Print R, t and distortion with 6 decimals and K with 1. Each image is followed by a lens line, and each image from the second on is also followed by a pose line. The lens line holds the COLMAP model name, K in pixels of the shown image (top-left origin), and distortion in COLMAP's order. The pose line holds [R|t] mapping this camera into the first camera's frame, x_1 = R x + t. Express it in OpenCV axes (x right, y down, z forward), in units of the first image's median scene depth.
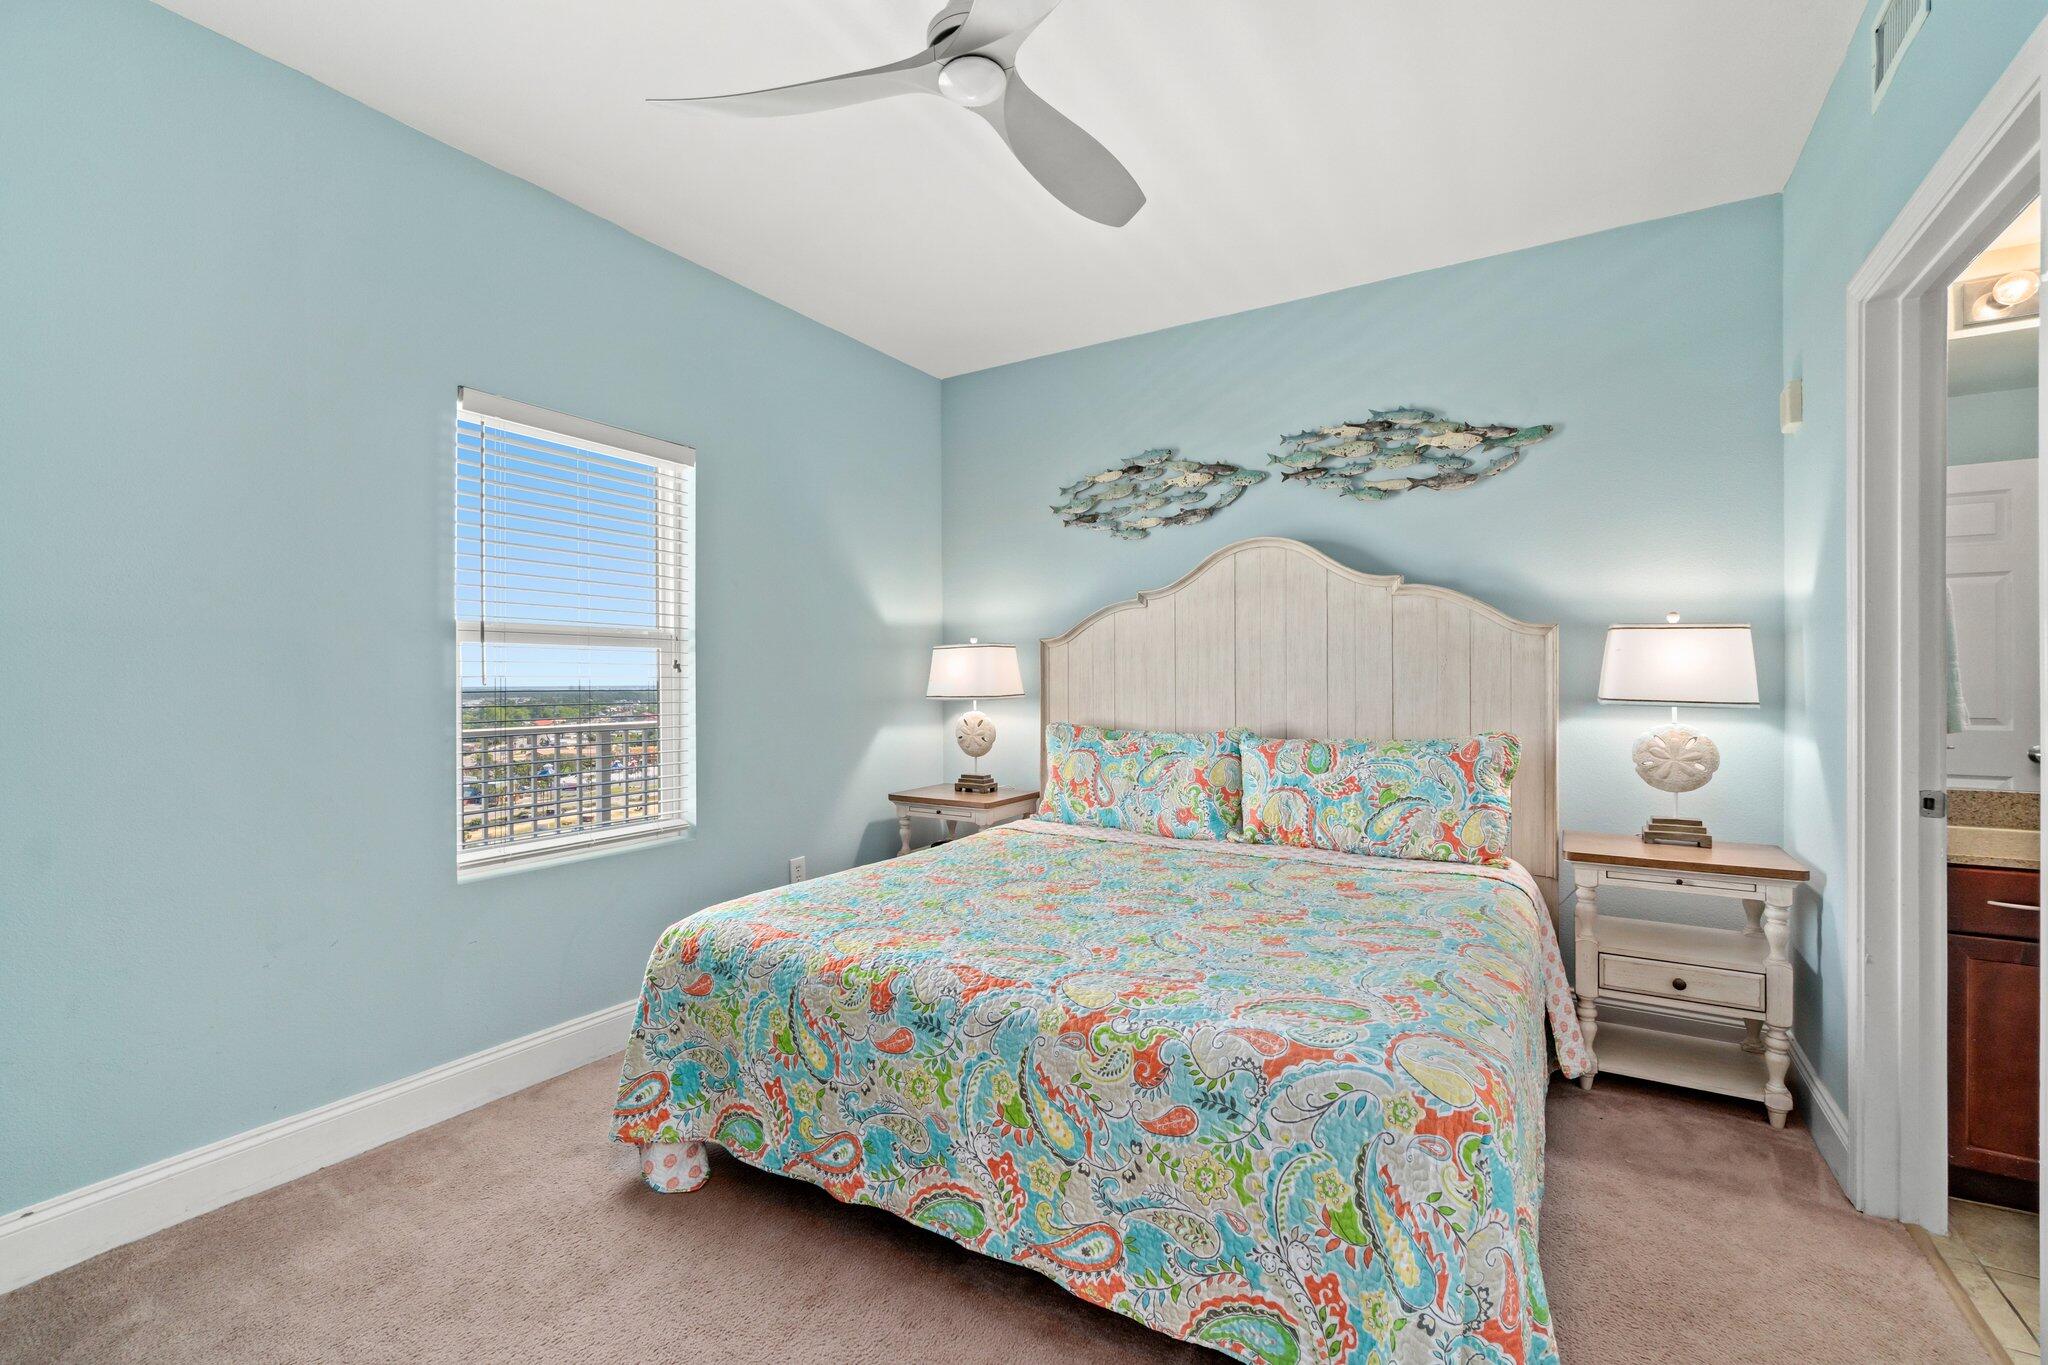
lens RADIAL K [[879.7, 0, 1030.2], [0, 879.7, 676.2], [0, 0, 1]] dist [-0.010207, 0.002938]
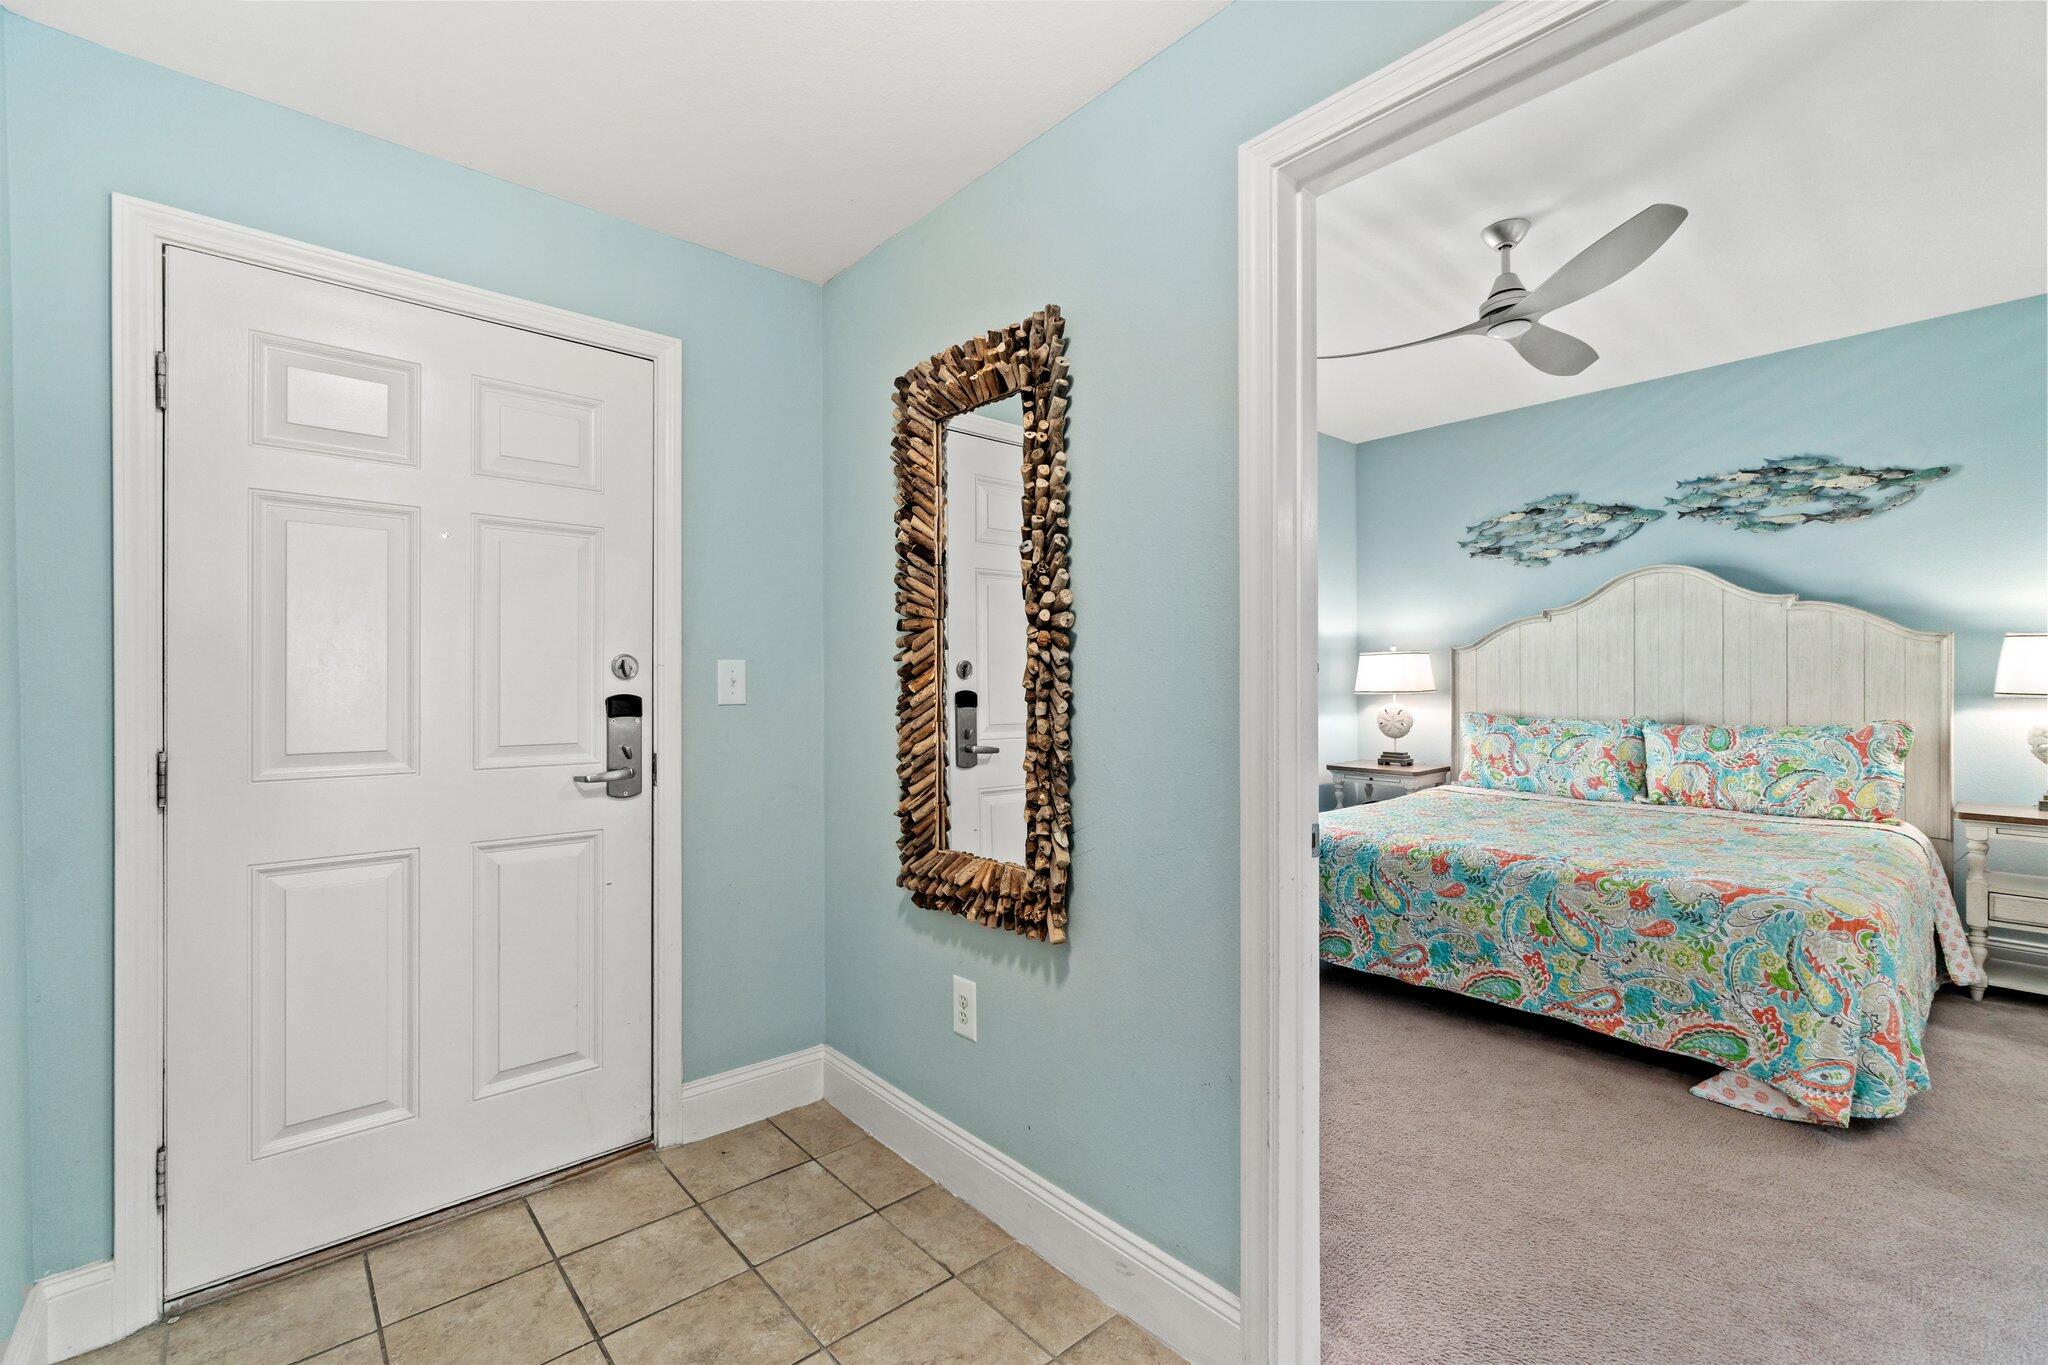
lens RADIAL K [[879.7, 0, 1026.3], [0, 879.7, 682.9], [0, 0, 1]] dist [-0.010207, 0.002938]
pose [[0.955824, -0.001518, -0.293936, -0.289812], [0.004077, 0.999959, 0.008091, -0.003988], [0.293912, -0.008932, 0.955791, -0.571553]]
